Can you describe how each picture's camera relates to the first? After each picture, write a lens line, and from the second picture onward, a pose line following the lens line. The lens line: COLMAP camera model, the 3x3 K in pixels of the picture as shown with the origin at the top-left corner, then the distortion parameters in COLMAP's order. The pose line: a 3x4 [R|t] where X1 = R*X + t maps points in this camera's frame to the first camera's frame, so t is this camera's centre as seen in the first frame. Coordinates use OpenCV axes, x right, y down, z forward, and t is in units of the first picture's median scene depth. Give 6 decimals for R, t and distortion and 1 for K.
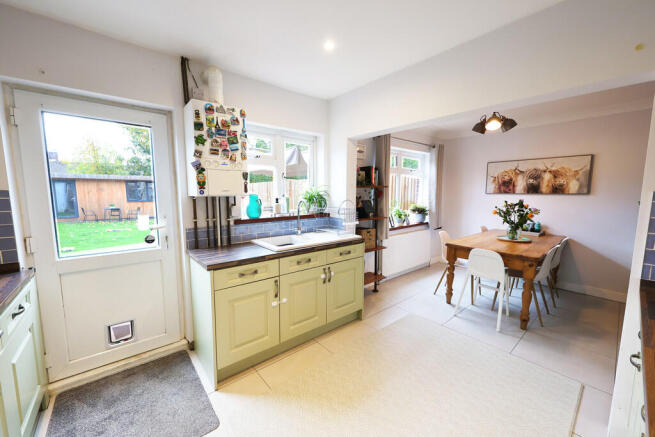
lens RADIAL K [[255.8, 0, 327.3], [0, 255.8, 219.3], [0, 0, 1]] dist [-0.000314, 0.000075]
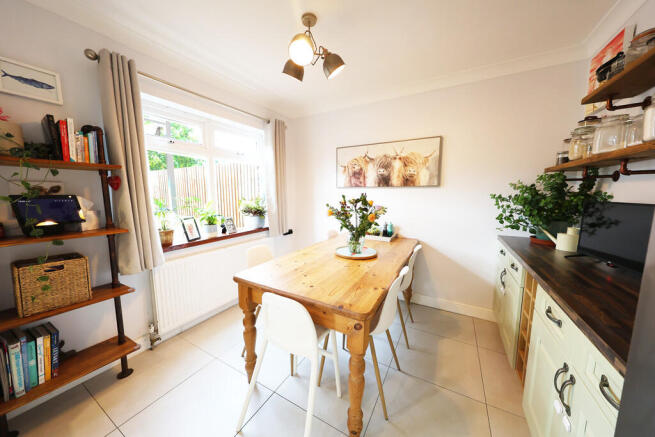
lens RADIAL K [[227.0, 0, 327.5], [0, 227.0, 218.5], [0, 0, 1]] dist [-0.000784, -0.000040]
pose [[0.935641, -0.040449, 0.350628, 0.516071], [0.037890, 0.999182, 0.014158, -0.025335], [-0.350914, 0.000039, 0.936408, 0.533443]]
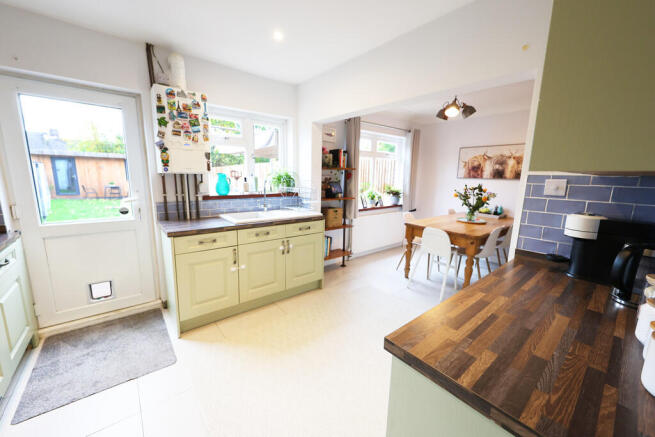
lens RADIAL K [[254.1, 0, 326.1], [0, 254.1, 219.5], [0, 0, 1]] dist [0.001164, 0.000082]
pose [[0.999712, 0.021824, -0.010019, 0.148865], [-0.021110, 0.997560, 0.066541, 0.015847], [0.011447, -0.066310, 0.997733, -0.080549]]
